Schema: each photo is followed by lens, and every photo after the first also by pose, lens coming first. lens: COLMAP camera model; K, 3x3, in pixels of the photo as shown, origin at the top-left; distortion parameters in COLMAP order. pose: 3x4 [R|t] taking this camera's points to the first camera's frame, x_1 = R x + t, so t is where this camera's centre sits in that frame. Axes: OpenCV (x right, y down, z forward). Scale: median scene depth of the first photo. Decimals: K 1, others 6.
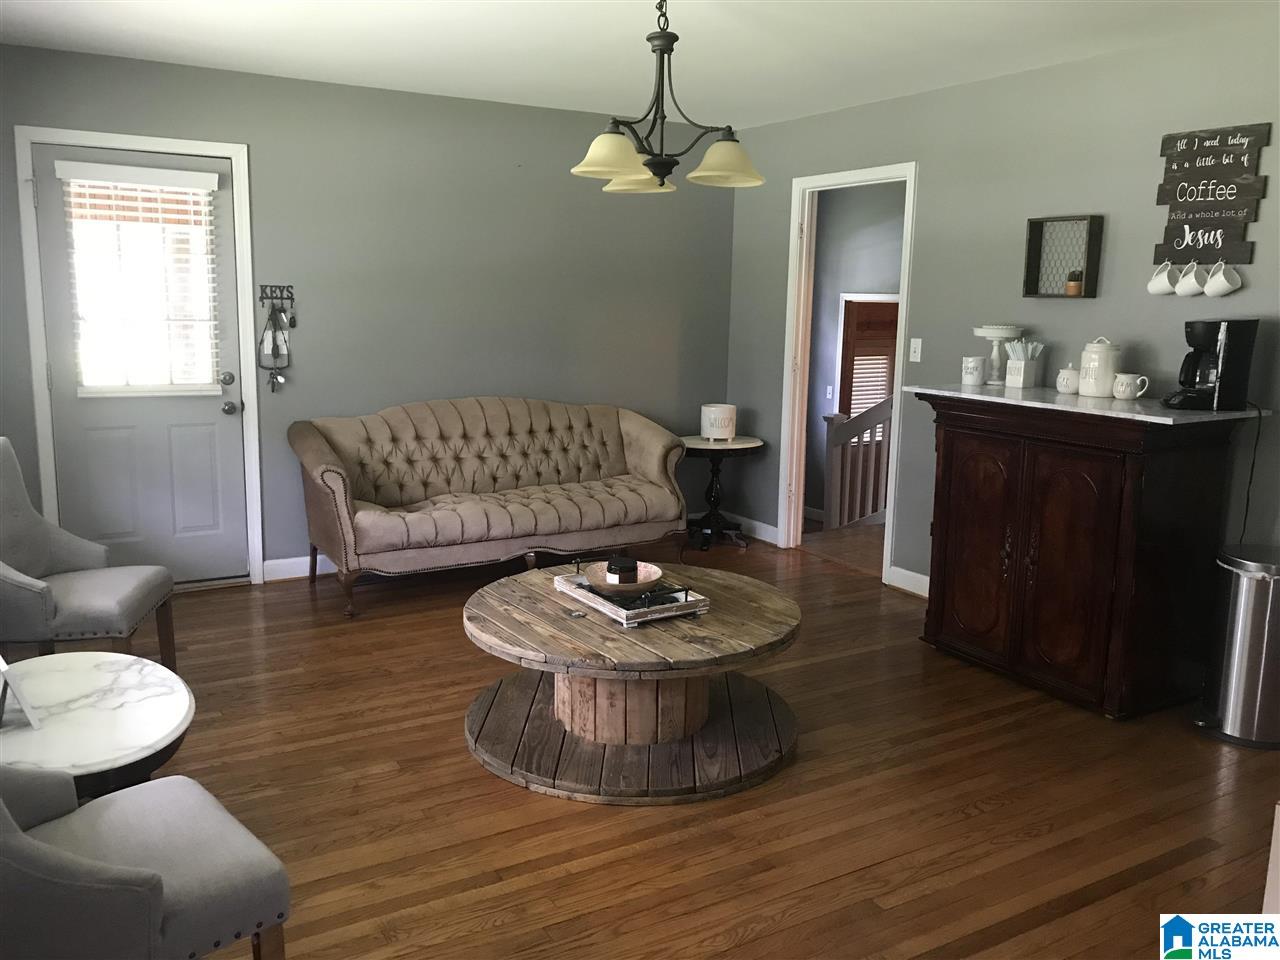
lens RADIAL K [[1049.9, 0, 635.8], [0, 1049.9, 470.2], [0, 0, 1]] dist [0.008402, 0.003097]
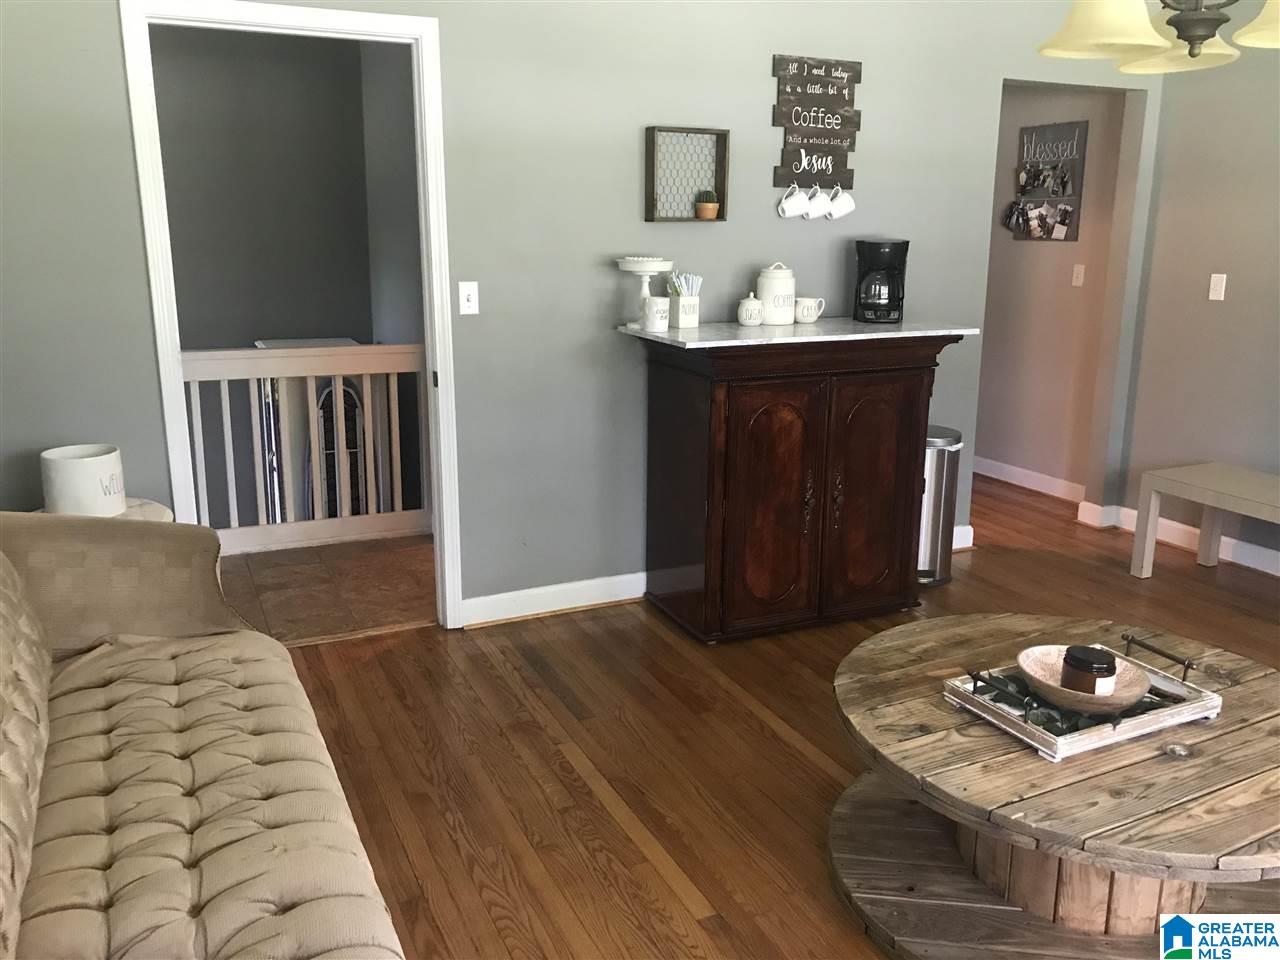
lens RADIAL K [[1049.9, 0, 635.8], [0, 1049.9, 470.2], [0, 0, 1]] dist [0.008402, 0.003097]
pose [[0.093091, -0.252112, 0.963210, -0.582679], [0.160347, 0.958579, 0.235403, -0.201726], [-0.982661, 0.132534, 0.129660, 1.080794]]
